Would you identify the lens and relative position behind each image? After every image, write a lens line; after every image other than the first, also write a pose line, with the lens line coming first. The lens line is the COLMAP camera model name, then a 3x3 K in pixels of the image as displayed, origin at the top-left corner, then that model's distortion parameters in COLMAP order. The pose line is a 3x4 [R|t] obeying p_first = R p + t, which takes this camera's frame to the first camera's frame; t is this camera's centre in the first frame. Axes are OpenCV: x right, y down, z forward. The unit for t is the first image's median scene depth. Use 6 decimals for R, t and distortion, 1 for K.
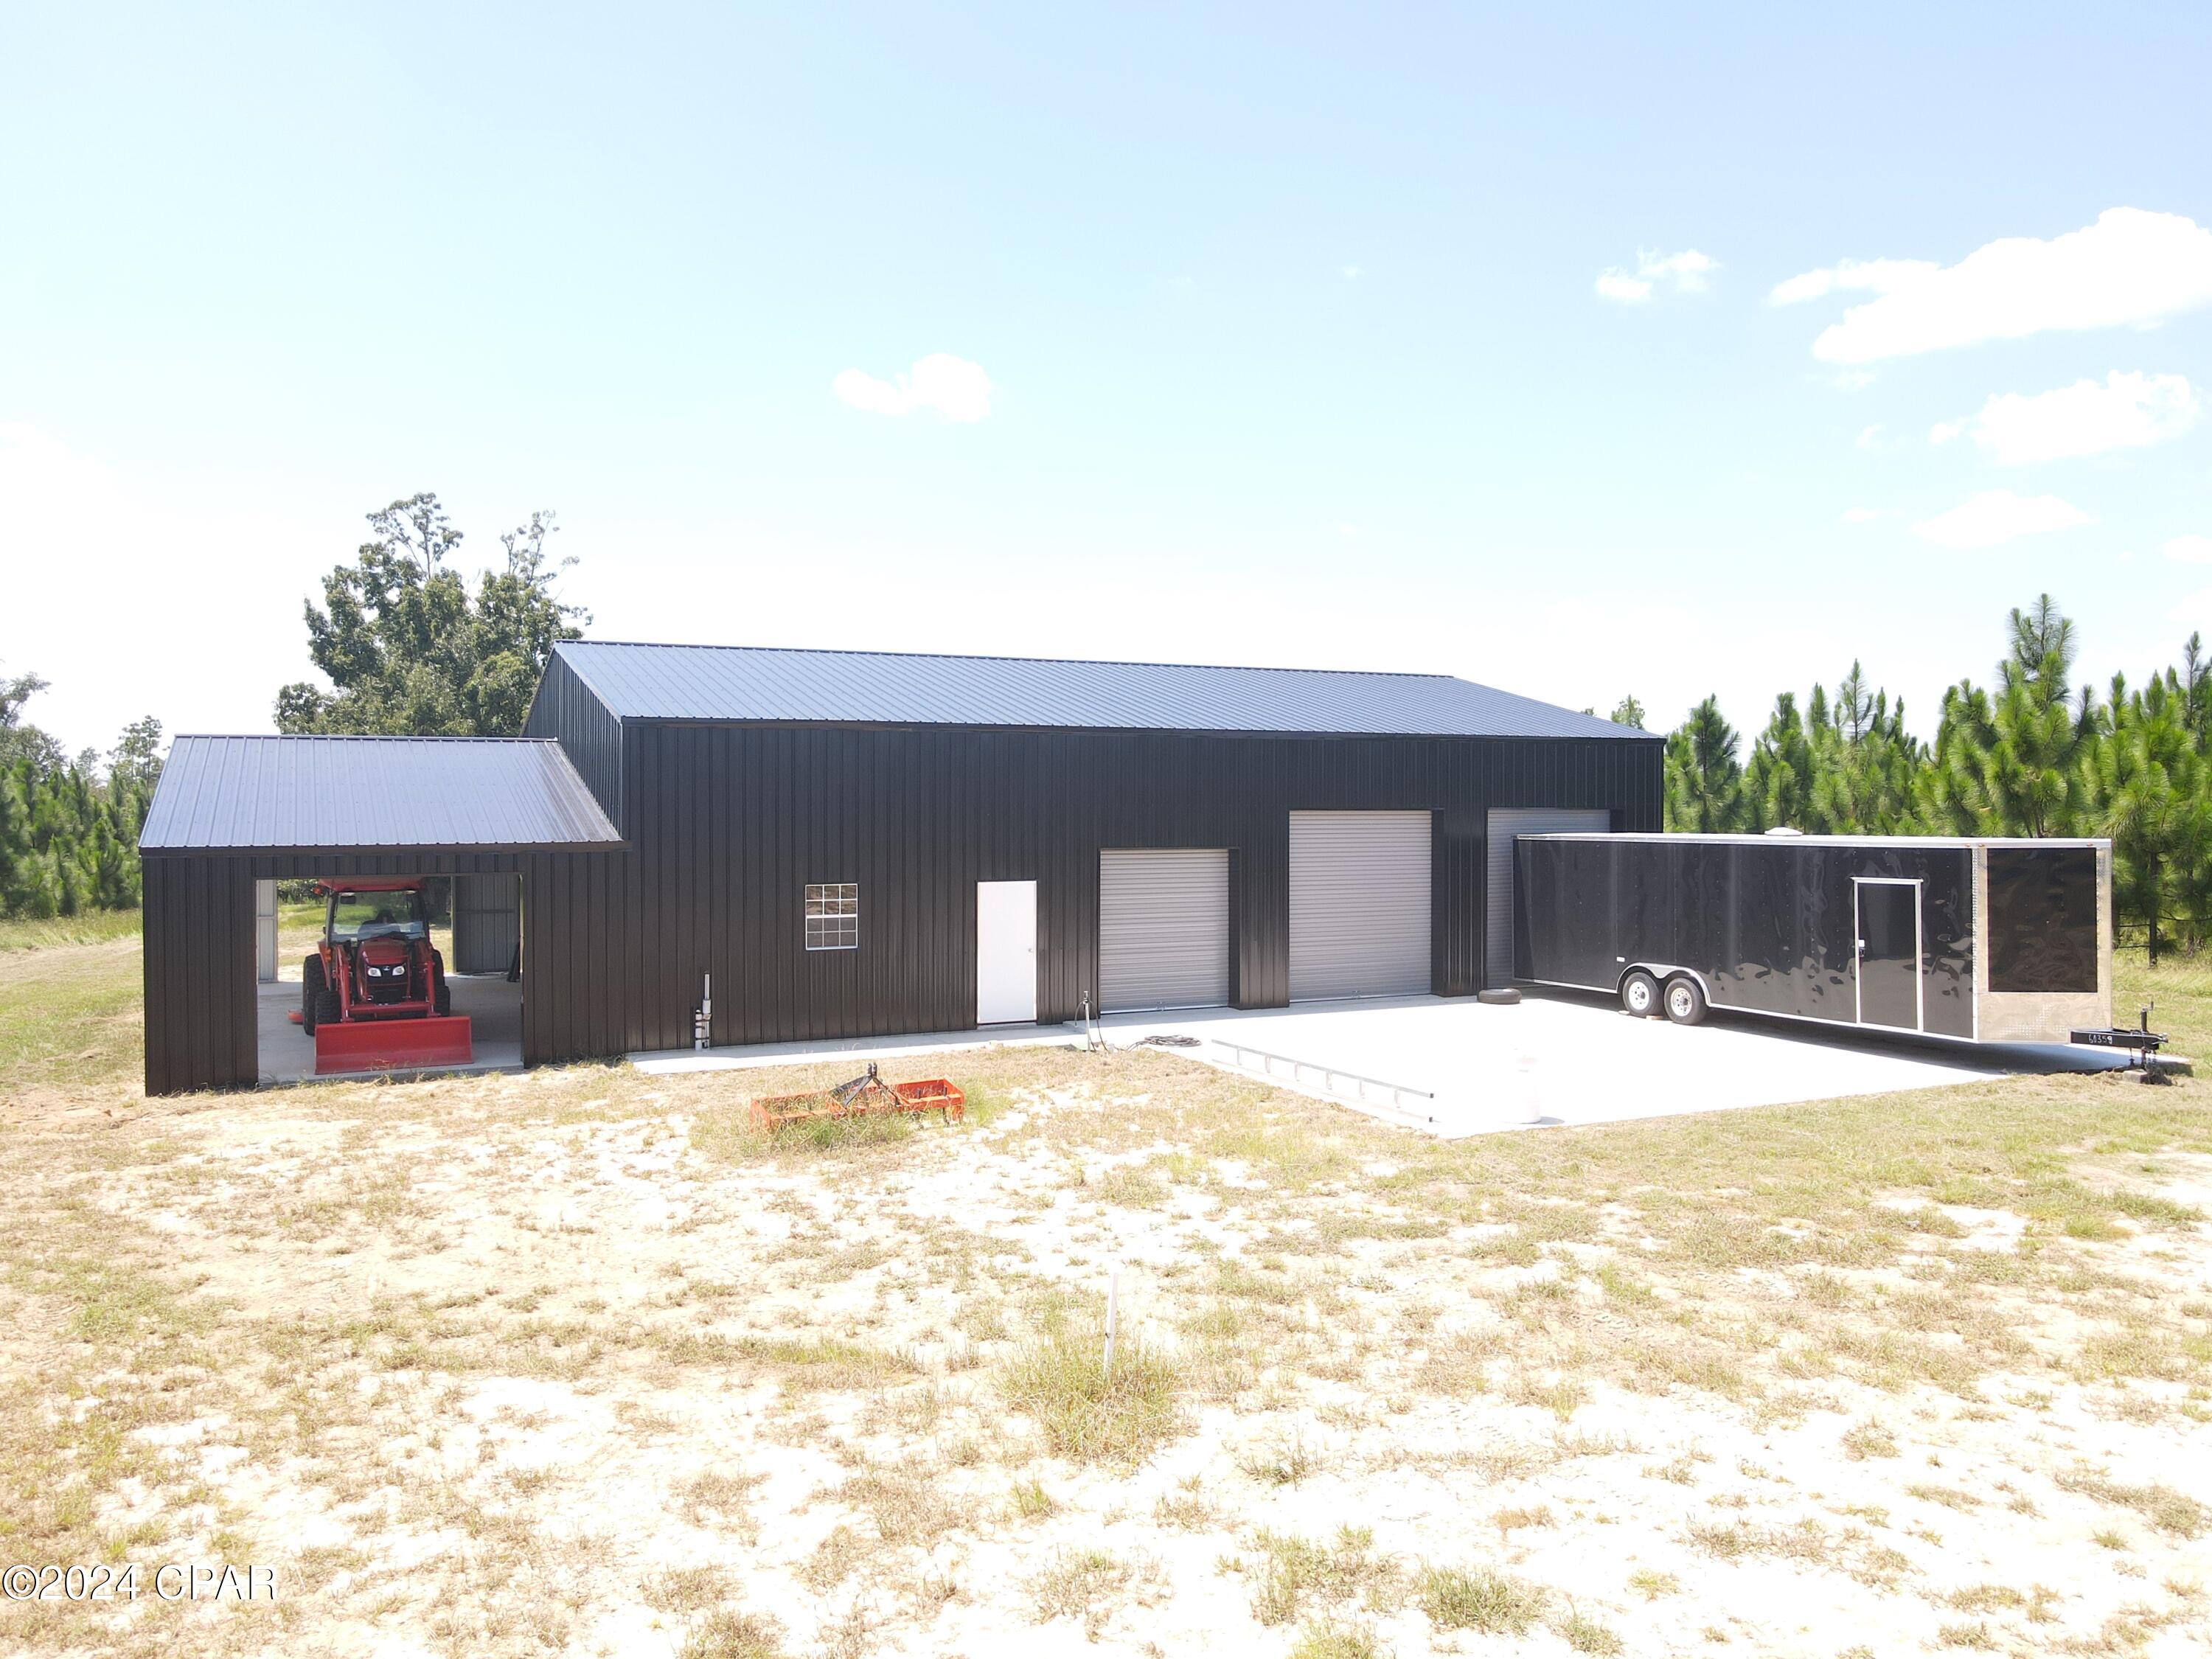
lens RADIAL K [[1636.4, 0, 1106.0], [0, 1636.4, 829.5], [0, 0, 1]] dist [0.029632, -0.001818]
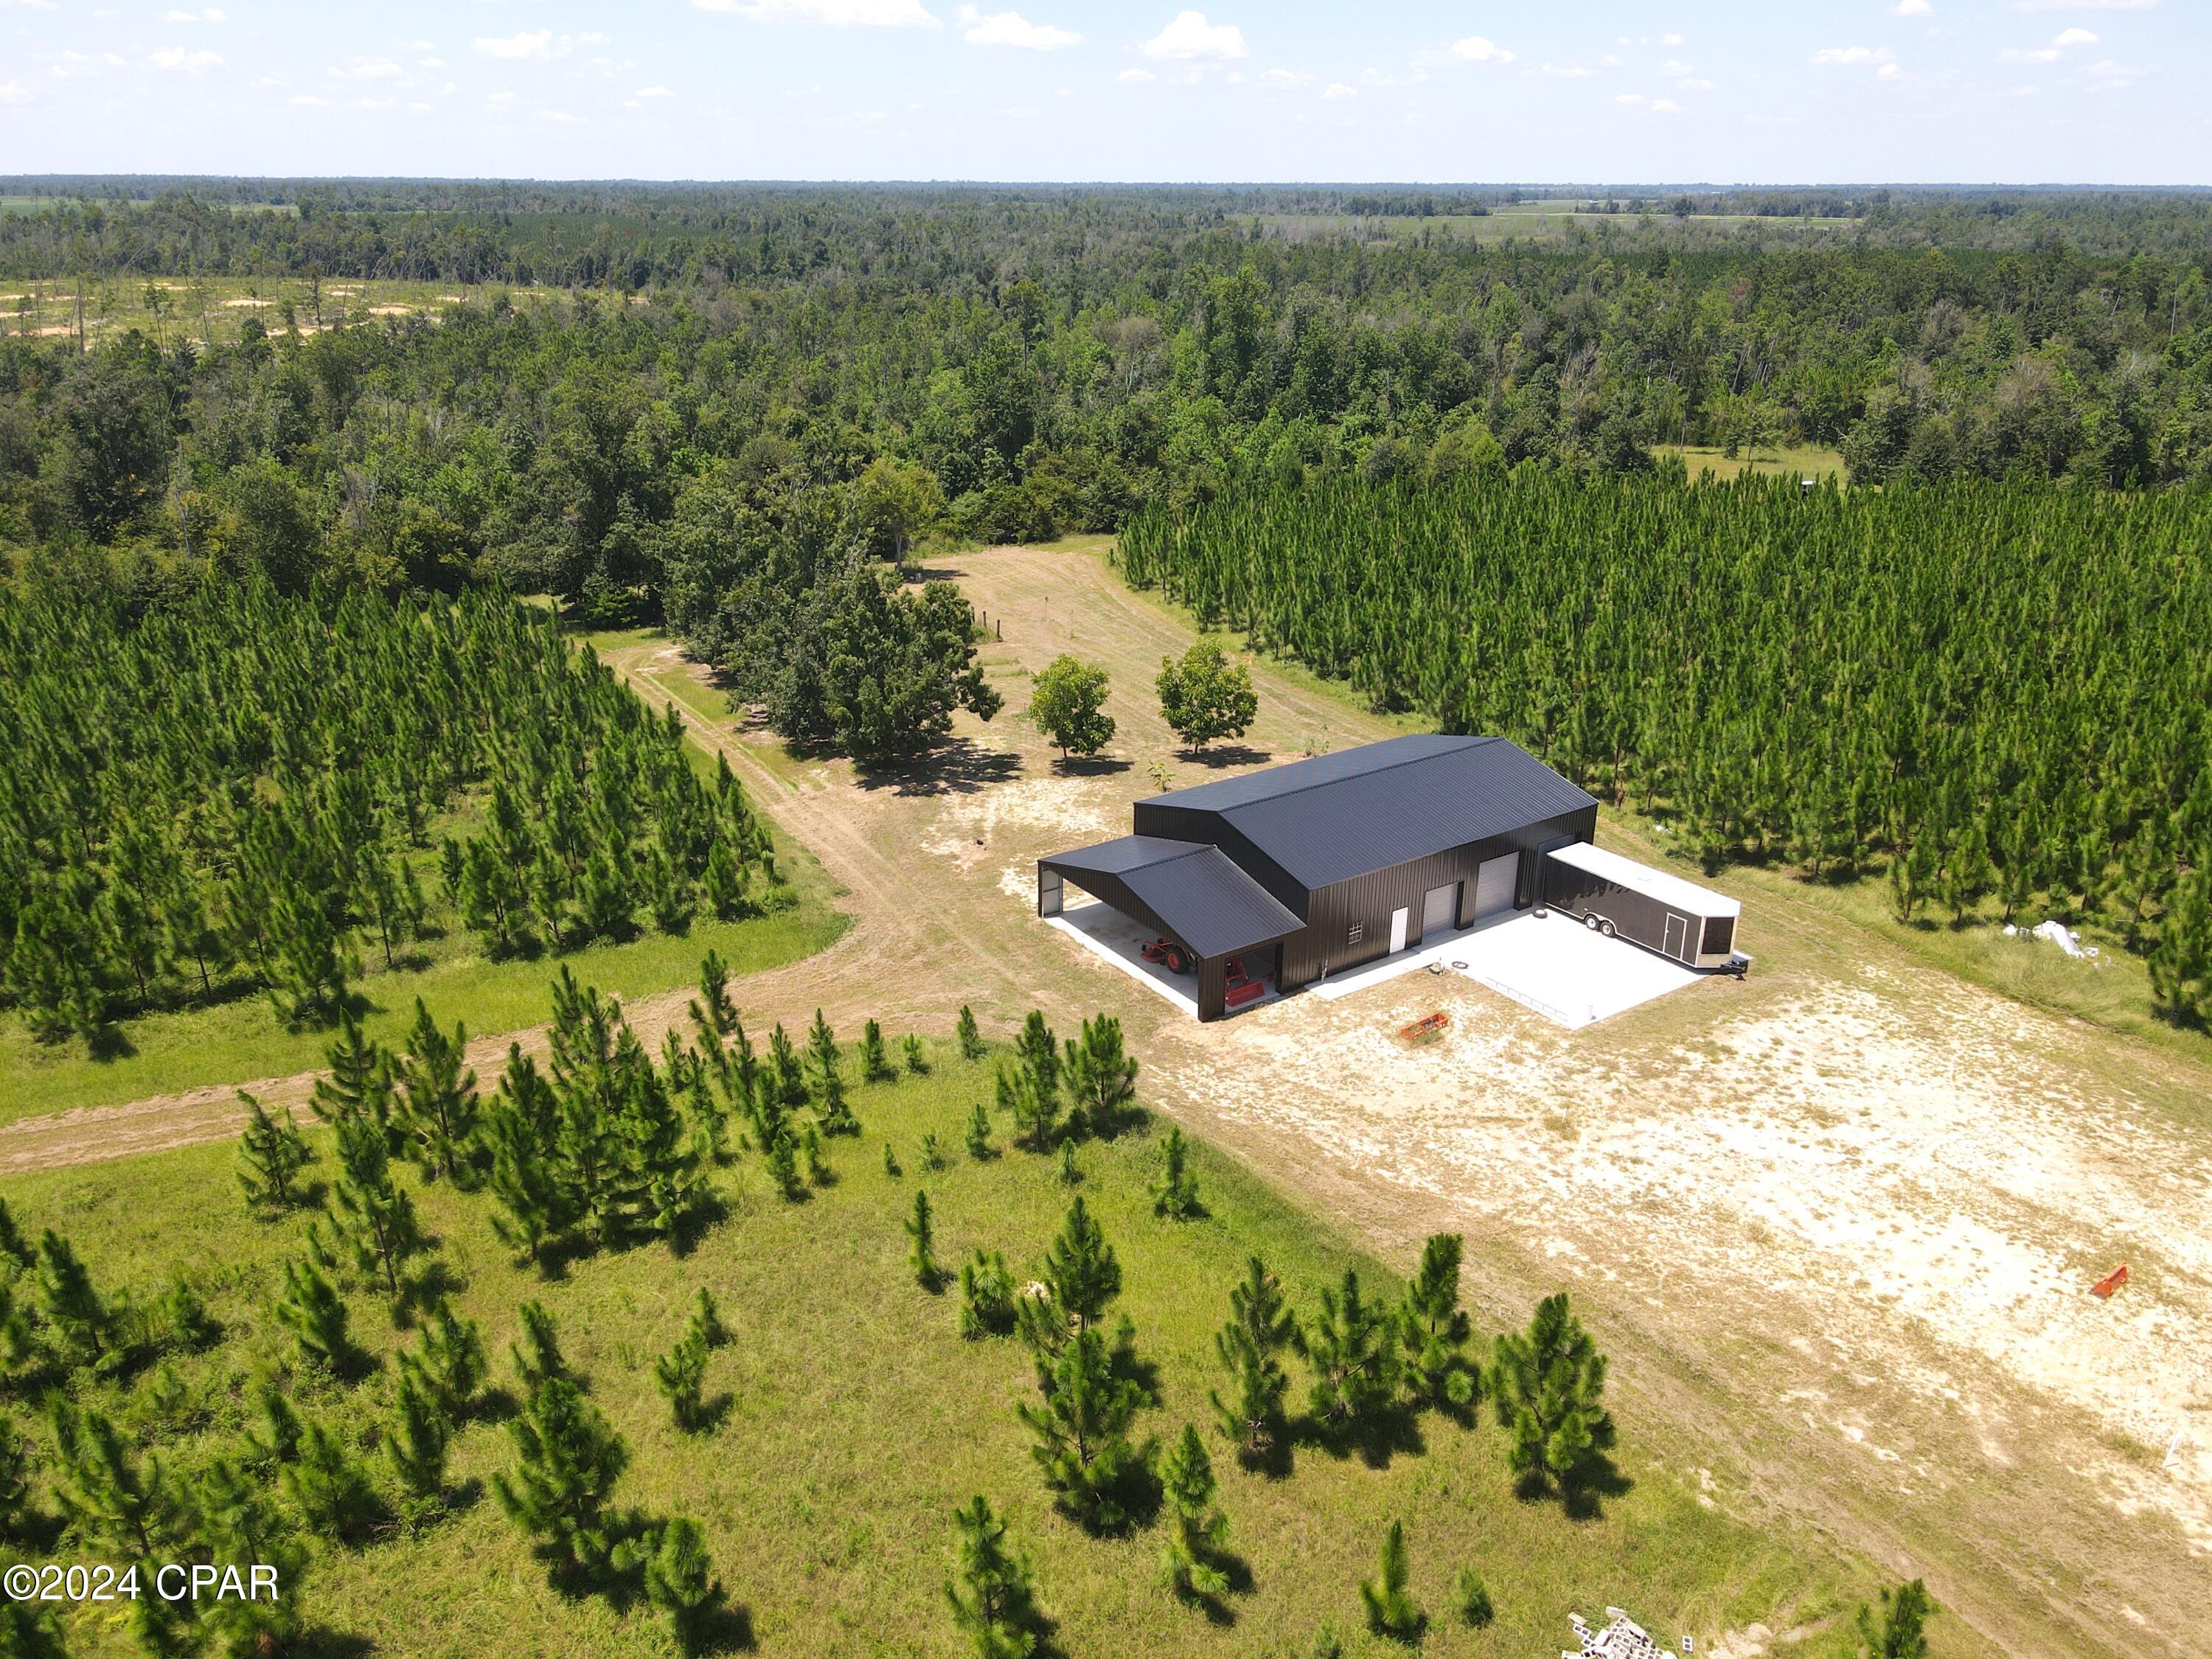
lens RADIAL K [[1546.5, 0, 1106.0], [0, 1546.5, 829.5], [0, 0, 1]] dist [0.022529, -0.001734]
pose [[0.990134, -0.060815, 0.126237, -1.145173], [0.014288, 0.940031, 0.340790, -1.317683], [-0.139392, -0.335624, 0.931626, -1.854997]]
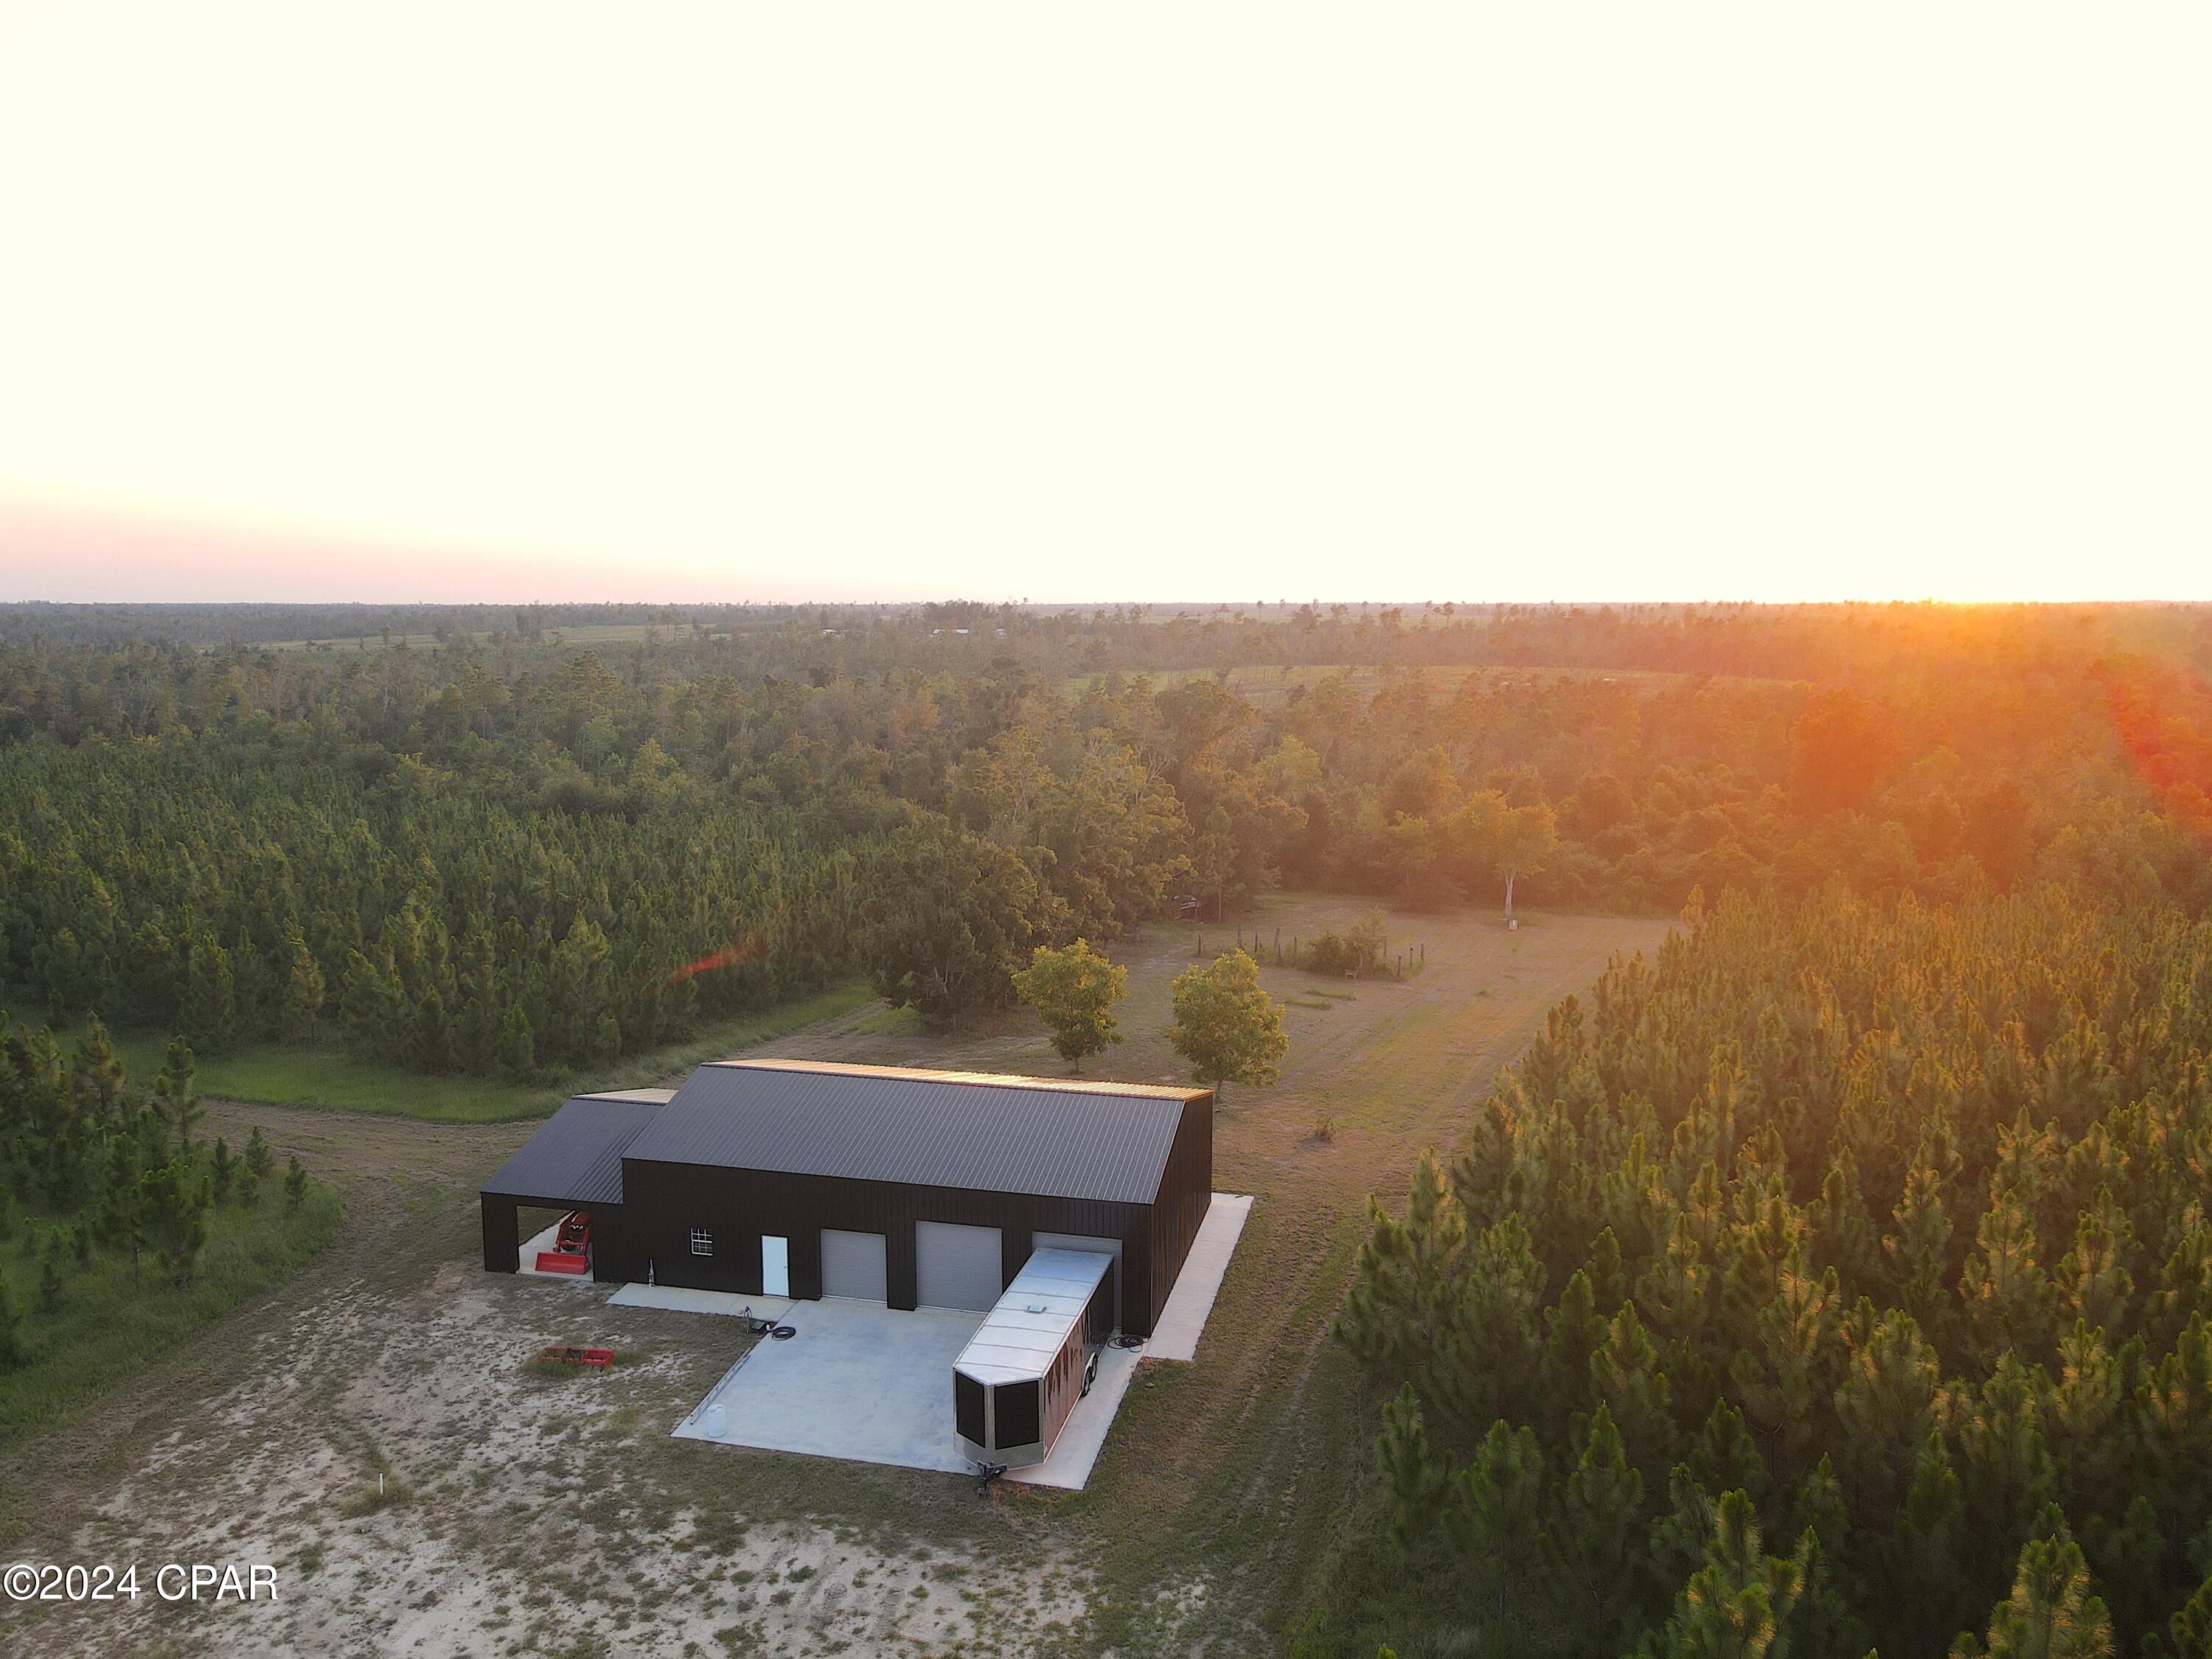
lens RADIAL K [[1636.4, 0, 1106.0], [0, 1636.4, 829.5], [0, 0, 1]] dist [0.029632, -0.001818]
pose [[0.789632, 0.100249, -0.605335, 1.969818], [-0.031004, 0.991821, 0.123810, -1.002829], [0.612796, -0.078997, 0.786283, -0.571282]]
